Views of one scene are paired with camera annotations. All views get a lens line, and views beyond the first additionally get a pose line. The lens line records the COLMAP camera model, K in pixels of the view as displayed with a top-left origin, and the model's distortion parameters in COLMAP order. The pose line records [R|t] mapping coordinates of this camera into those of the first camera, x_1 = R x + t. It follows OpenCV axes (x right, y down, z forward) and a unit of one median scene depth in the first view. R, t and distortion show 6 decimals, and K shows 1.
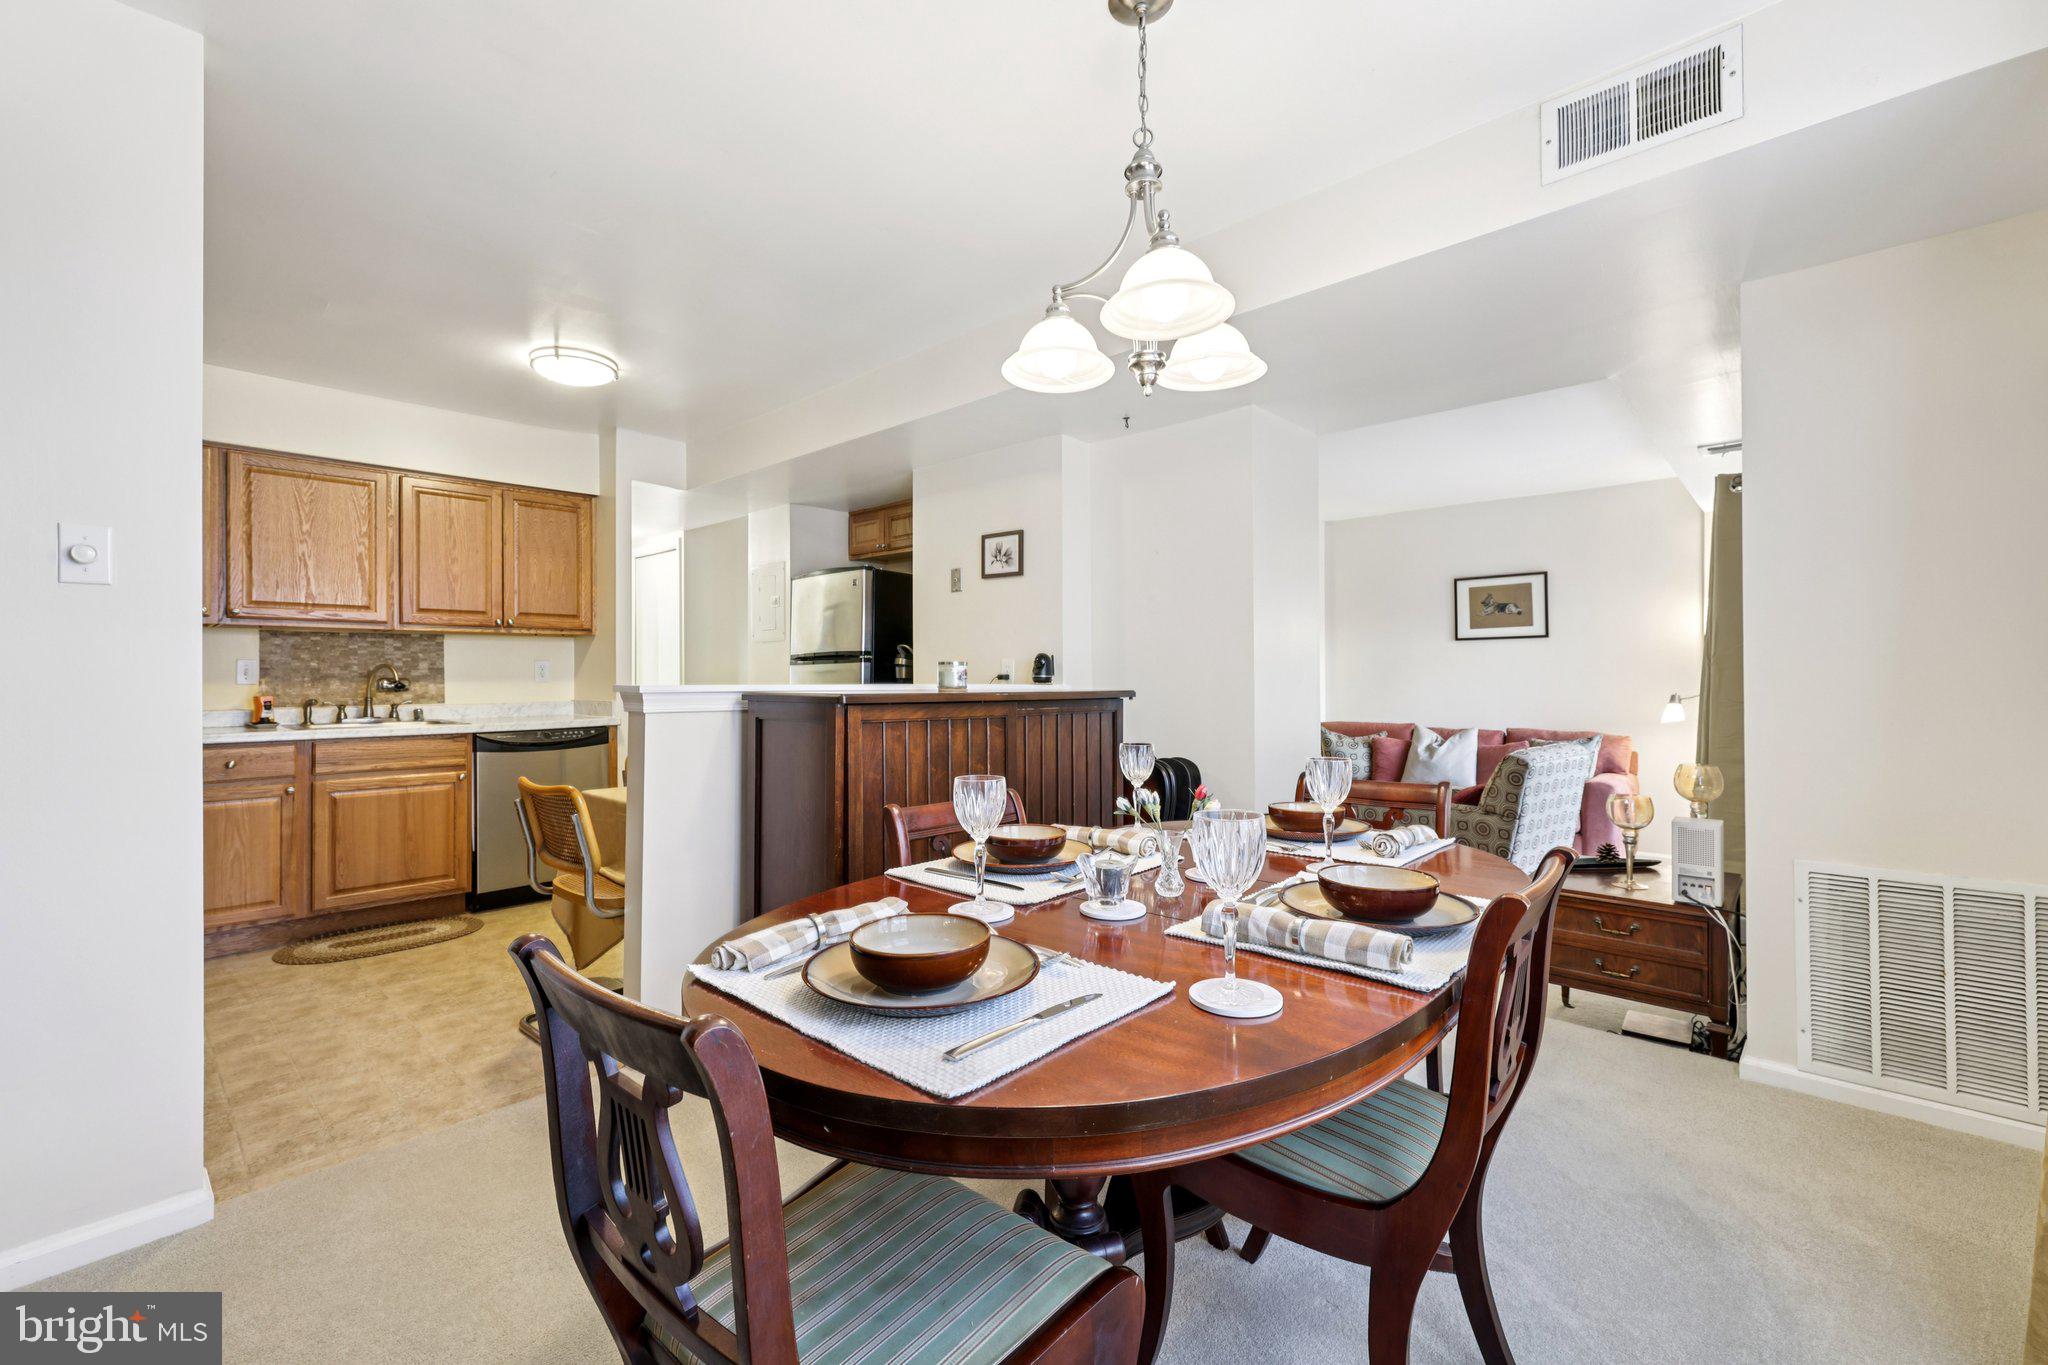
lens RADIAL K [[846.4, 0, 1021.9], [0, 846.4, 677.5], [0, 0, 1]] dist [0.000071, 0.000388]
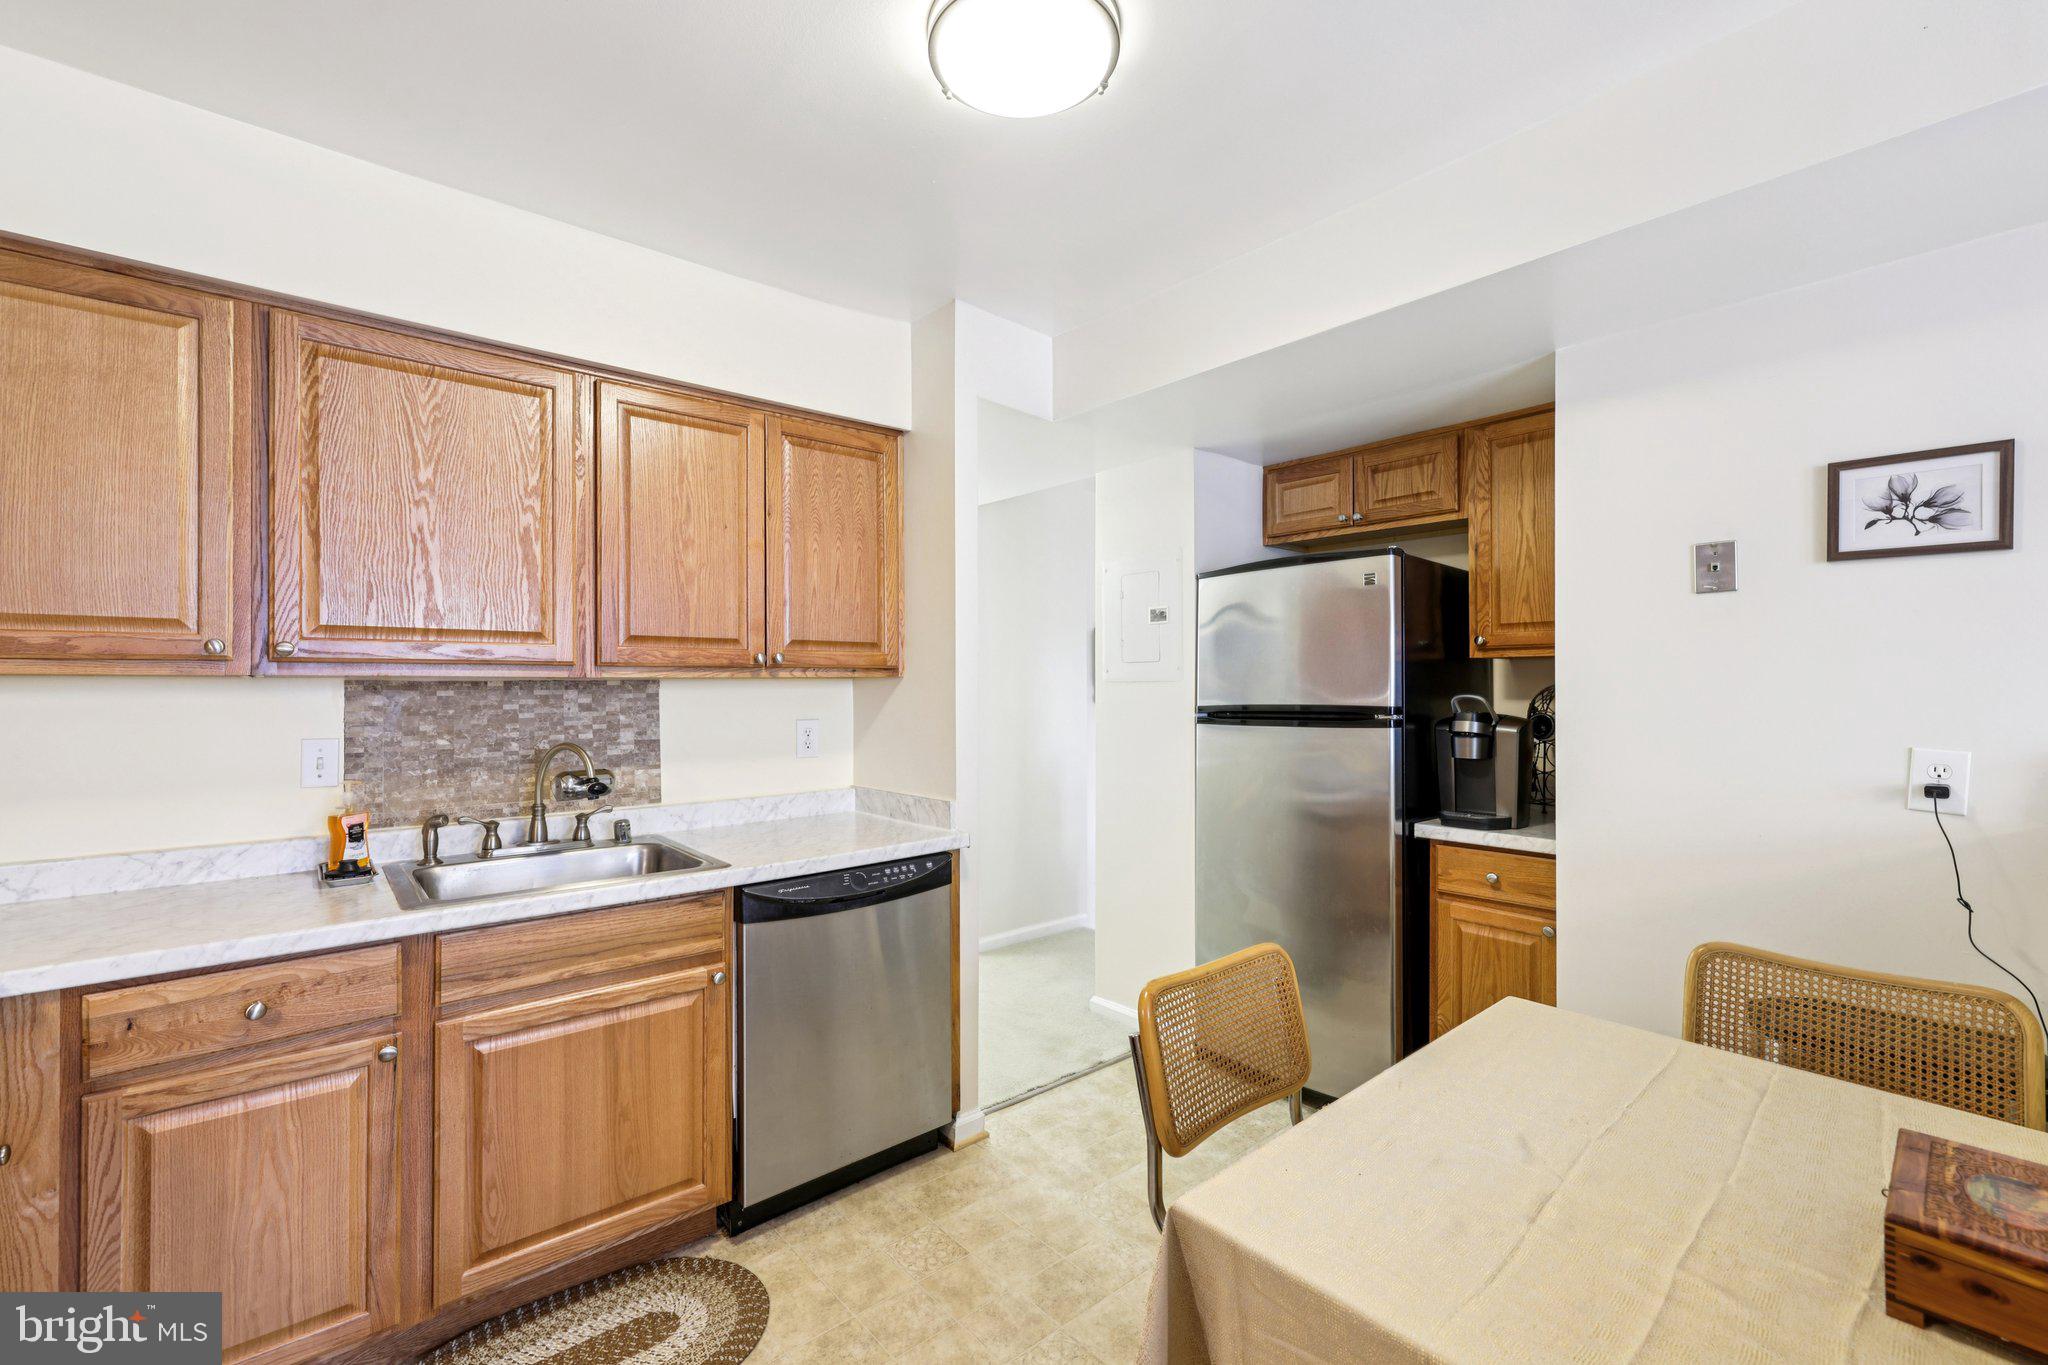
lens RADIAL K [[846.4, 0, 1024.8], [0, 846.4, 687.2], [0, 0, 1]] dist [0.000071, 0.000388]
pose [[0.994045, 0.001077, -0.108964, -0.422648], [-0.000928, 0.999999, 0.001420, -0.051852], [0.108966, -0.001311, 0.994045, 0.520380]]
